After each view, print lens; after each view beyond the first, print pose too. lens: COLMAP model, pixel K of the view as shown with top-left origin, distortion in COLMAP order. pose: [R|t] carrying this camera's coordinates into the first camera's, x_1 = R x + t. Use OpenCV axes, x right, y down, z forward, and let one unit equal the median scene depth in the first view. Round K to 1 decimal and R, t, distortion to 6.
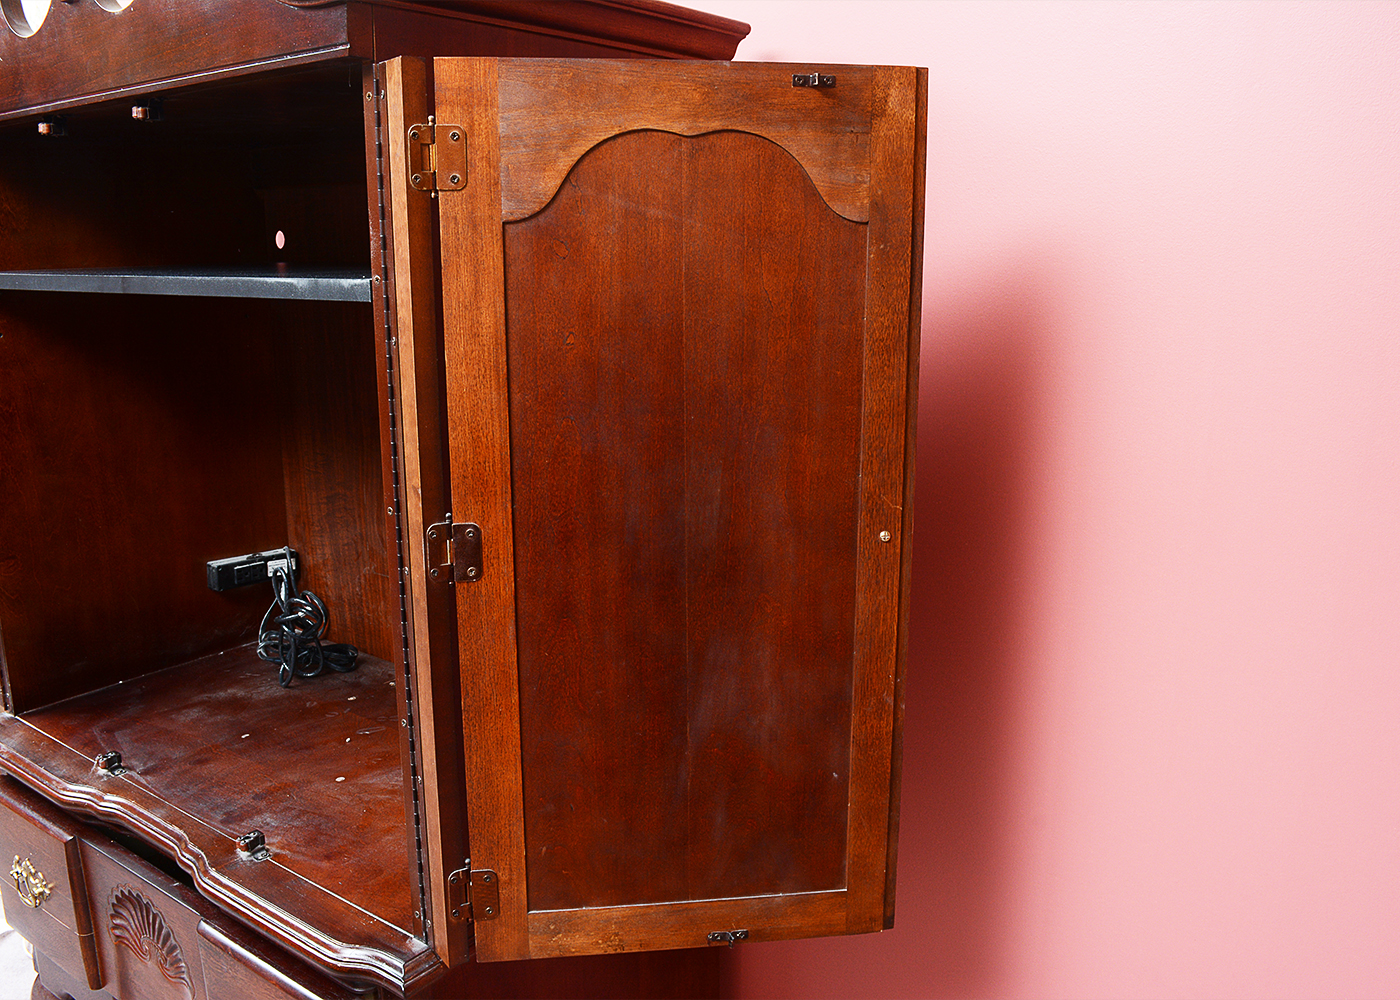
lens RADIAL K [[1170.6, 0, 700.0], [0, 1170.6, 500.0], [0, 0, 1]] dist [-0.082991, 0.007685]
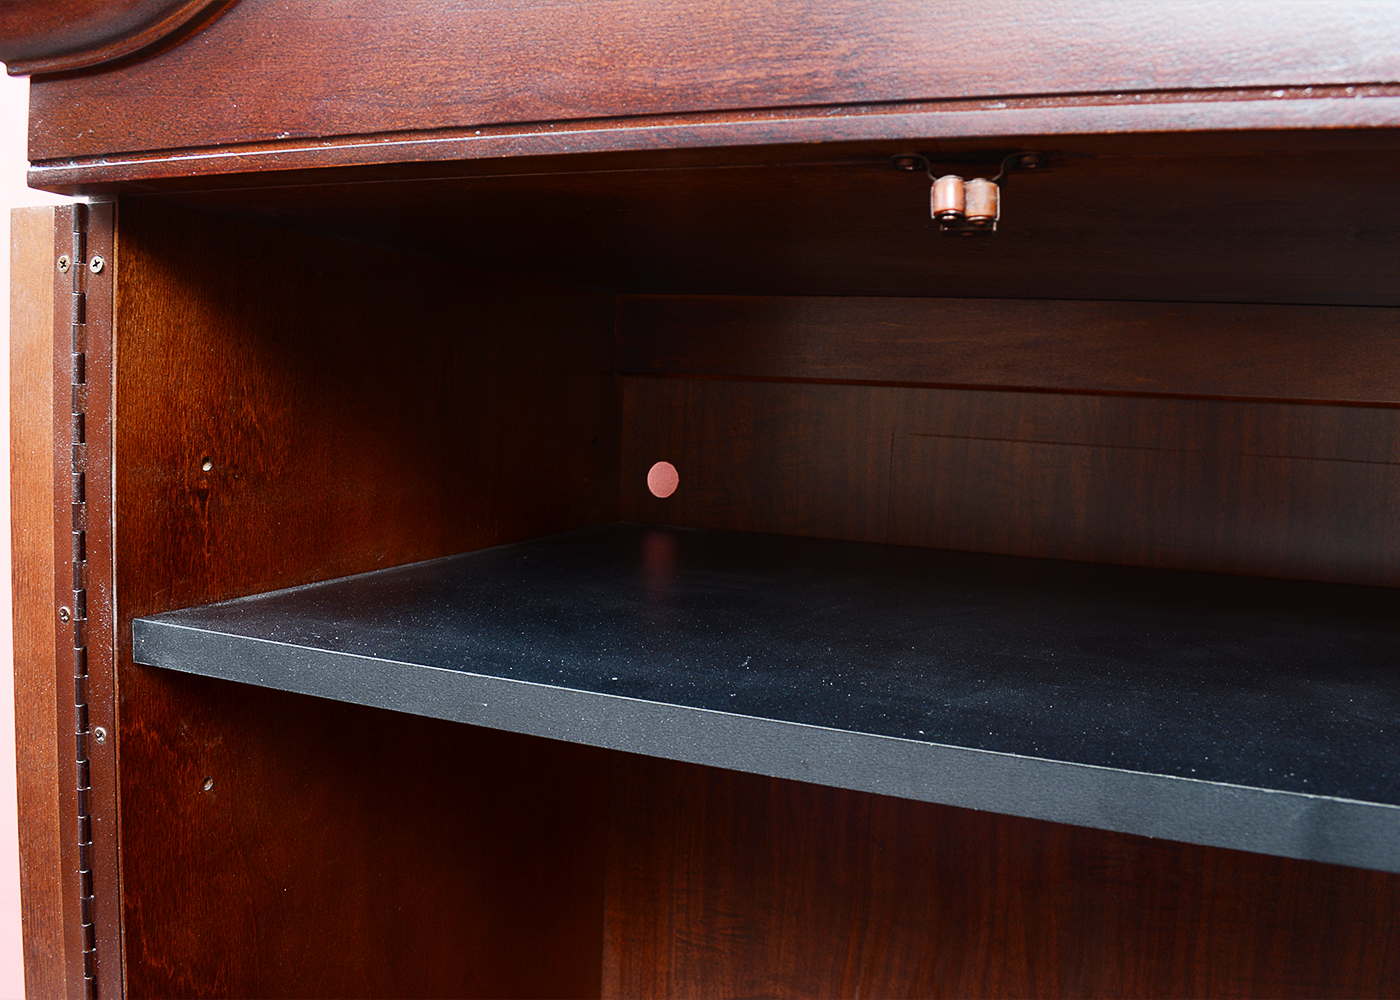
lens RADIAL K [[1170.6, 0, 700.0], [0, 1170.6, 500.0], [0, 0, 1]] dist [-0.082991, 0.007685]
pose [[0.967845, 0.015369, 0.251079, -0.513049], [0.016729, 0.991990, -0.125205, -0.168346], [-0.250992, 0.125379, 0.959835, 0.564851]]
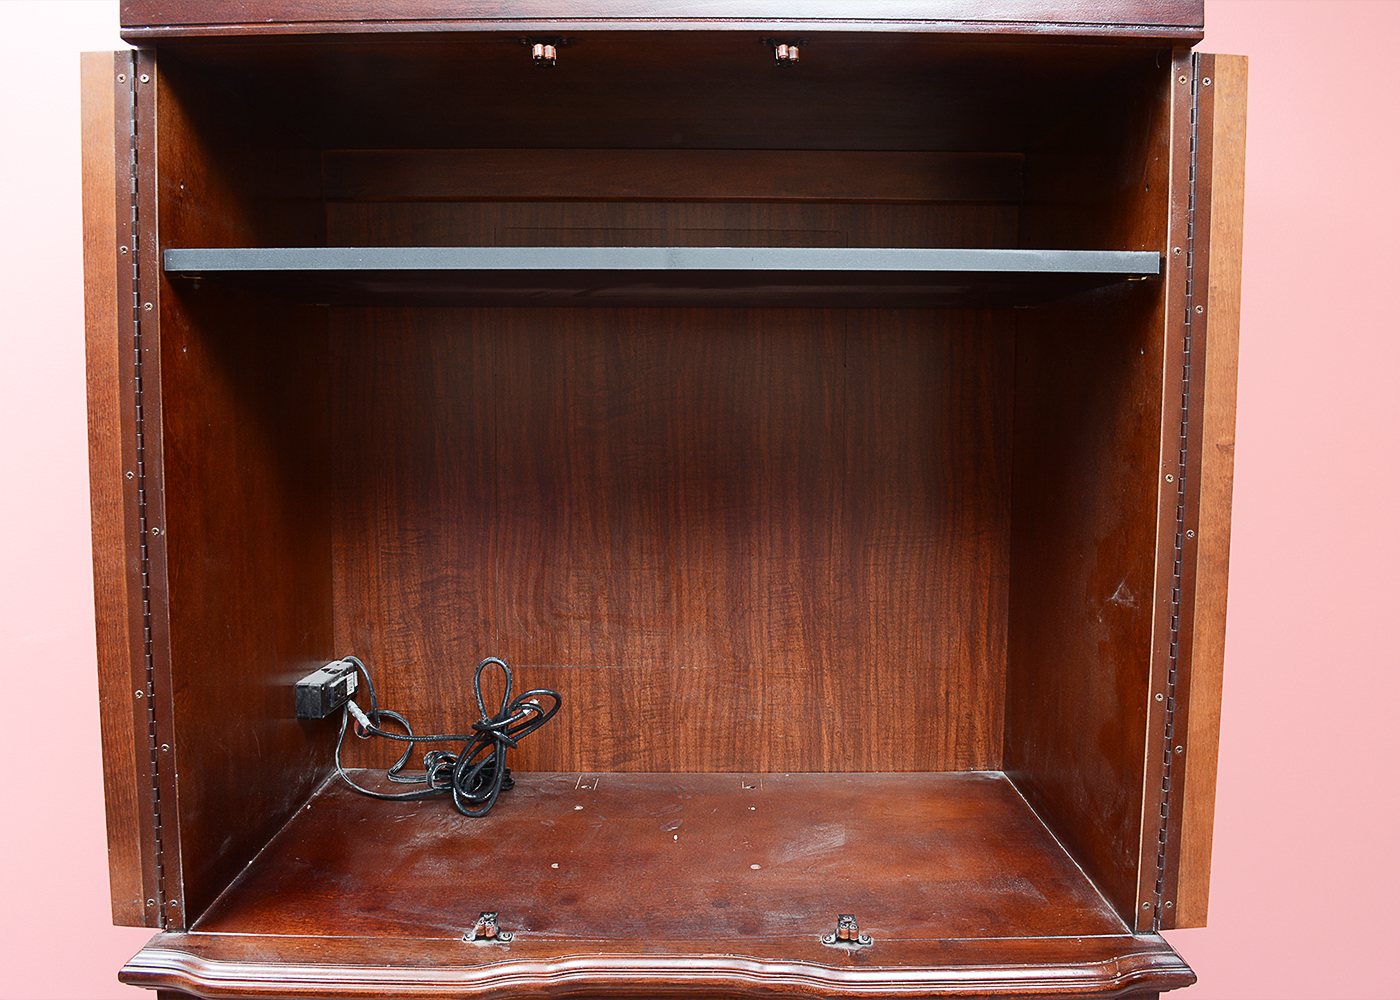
lens RADIAL K [[1170.6, 0, 700.0], [0, 1170.6, 500.0], [0, 0, 1]] dist [-0.082991, 0.007685]
pose [[0.805080, -0.054651, 0.590643, -0.710634], [0.127140, 0.988503, -0.081836, 0.034302], [-0.579380, 0.140979, 0.802772, 0.259311]]
